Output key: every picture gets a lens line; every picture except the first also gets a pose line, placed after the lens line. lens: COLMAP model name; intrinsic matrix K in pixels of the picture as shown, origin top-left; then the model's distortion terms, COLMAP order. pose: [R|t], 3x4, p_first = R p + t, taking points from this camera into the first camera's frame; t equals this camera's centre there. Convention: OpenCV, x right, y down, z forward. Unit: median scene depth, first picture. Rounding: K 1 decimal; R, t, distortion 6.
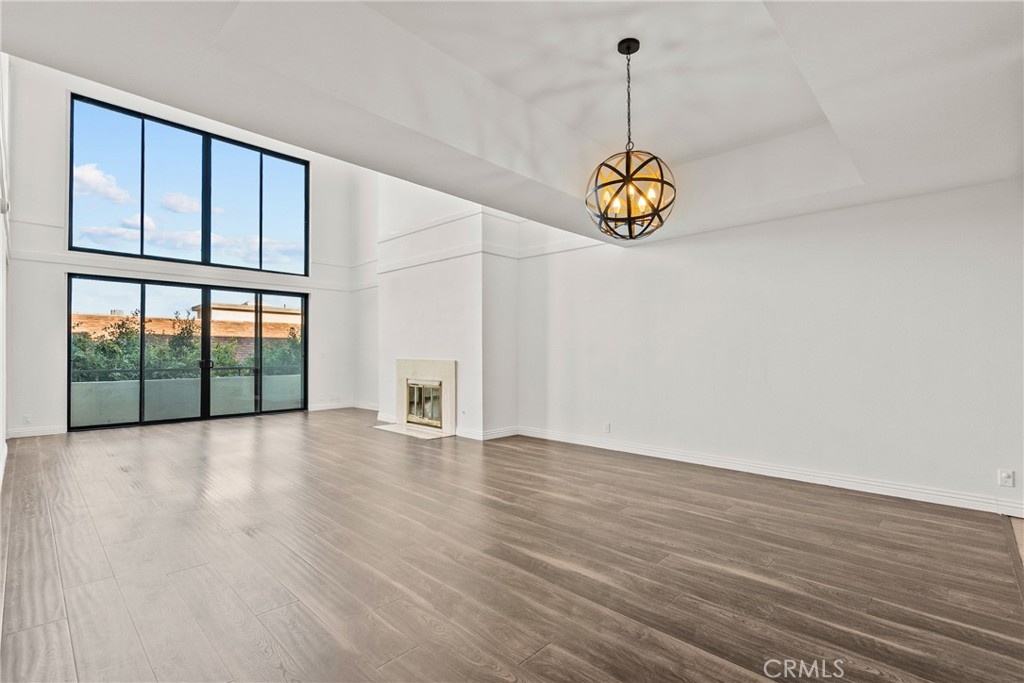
lens RADIAL K [[471.6, 0, 509.3], [0, 471.6, 349.4], [0, 0, 1]] dist [0.001099, 0.000084]
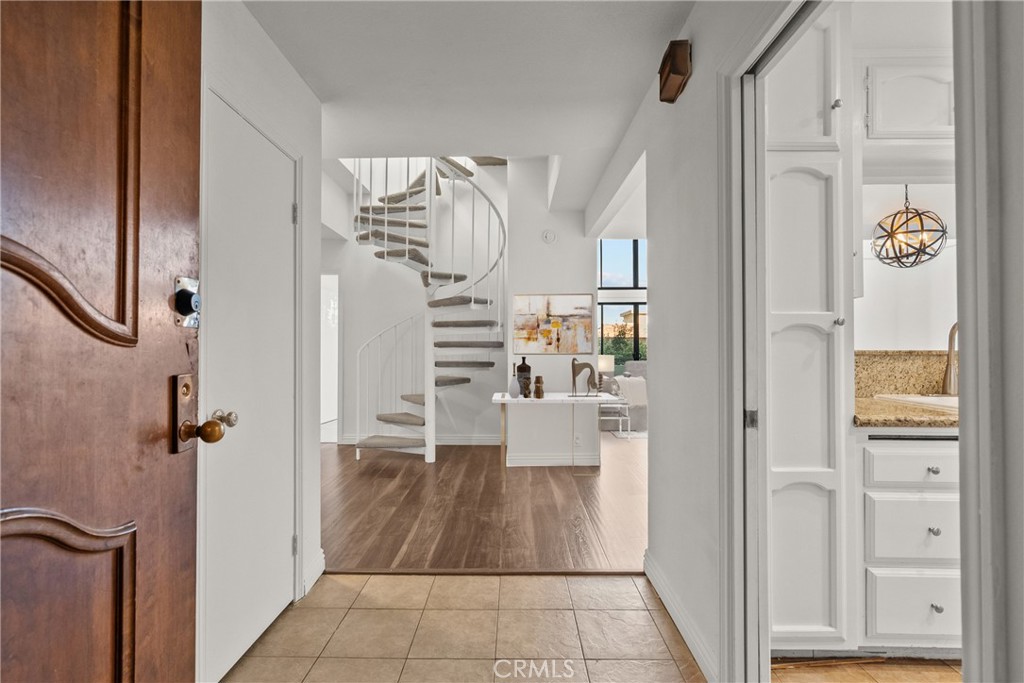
lens RADIAL K [[468.0, 0, 509.1], [0, 468.0, 343.6], [0, 0, 1]] dist [-0.000867, 0.001325]
pose [[0.686076, -0.011737, -0.727435, 0.150203], [0.008541, 0.999931, -0.008079, 0.001643], [0.727480, -0.000670, 0.686129, -0.296901]]
